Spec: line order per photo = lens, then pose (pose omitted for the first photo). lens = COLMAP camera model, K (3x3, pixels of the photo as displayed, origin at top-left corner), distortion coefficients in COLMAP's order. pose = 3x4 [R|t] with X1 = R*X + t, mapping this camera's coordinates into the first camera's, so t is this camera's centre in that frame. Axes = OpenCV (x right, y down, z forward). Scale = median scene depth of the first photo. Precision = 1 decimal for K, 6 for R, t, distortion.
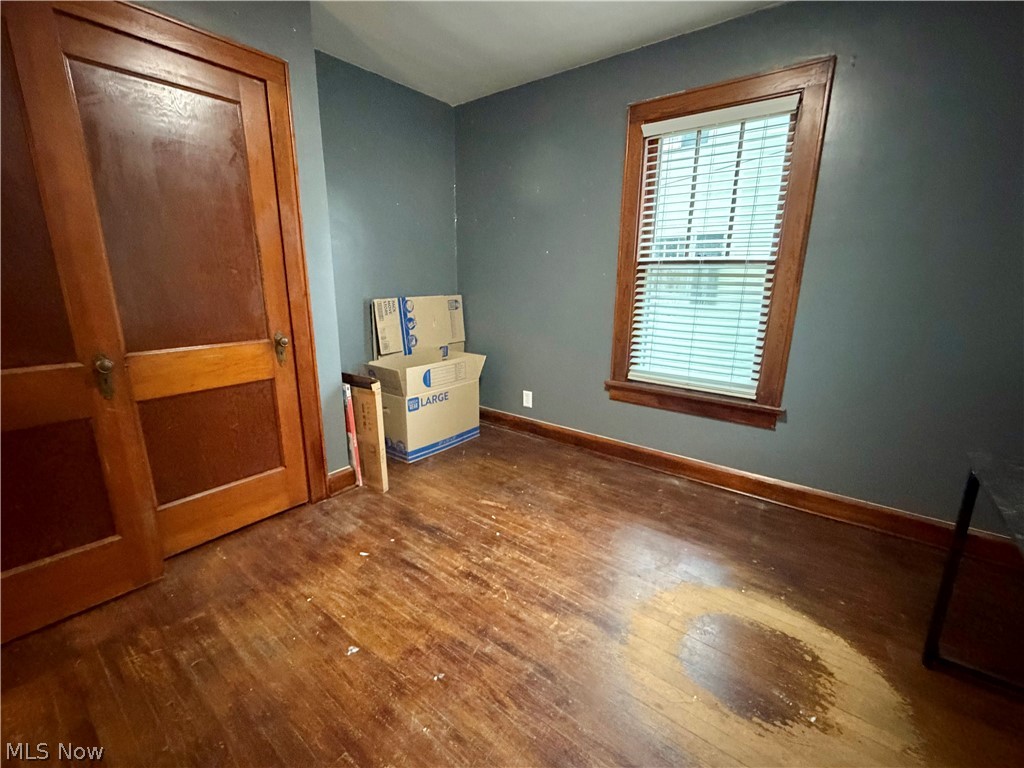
lens RADIAL K [[442.7, 0, 510.3], [0, 442.7, 384.1], [0, 0, 1]] dist [0.001328, 0.000016]
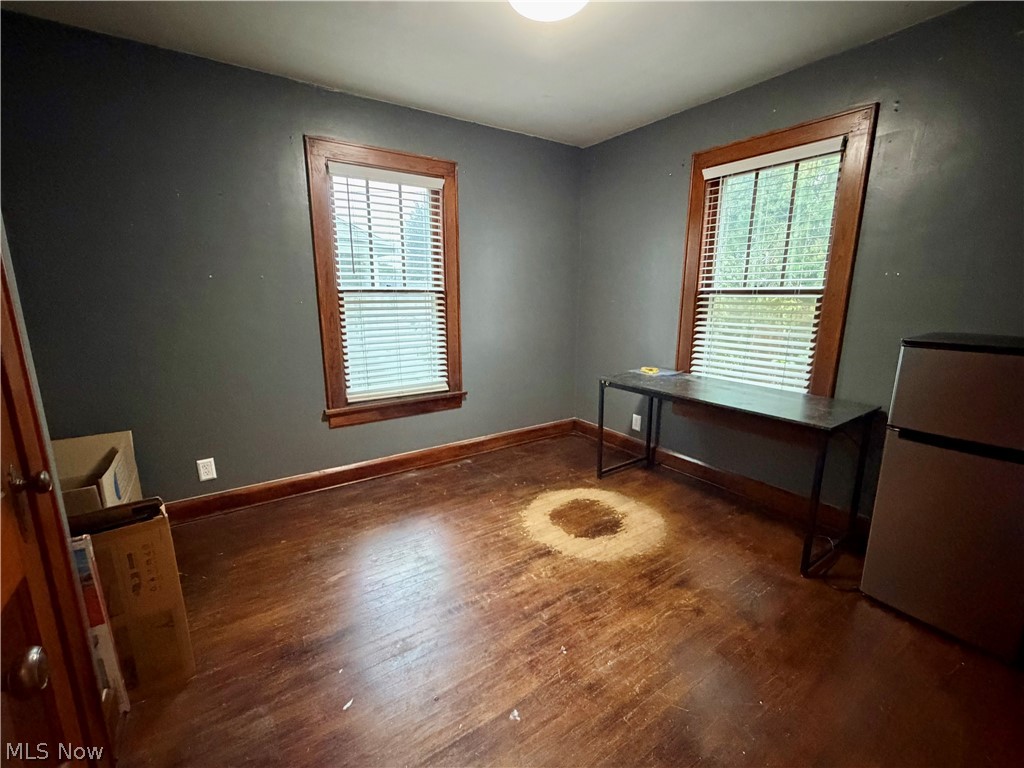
lens RADIAL K [[442.7, 0, 510.3], [0, 442.7, 384.1], [0, 0, 1]] dist [0.001328, 0.000016]
pose [[0.297688, -0.201659, 0.933121, -0.684840], [0.228690, 0.964040, 0.135383, -0.127738], [-0.926867, 0.173093, 0.333100, 0.361602]]
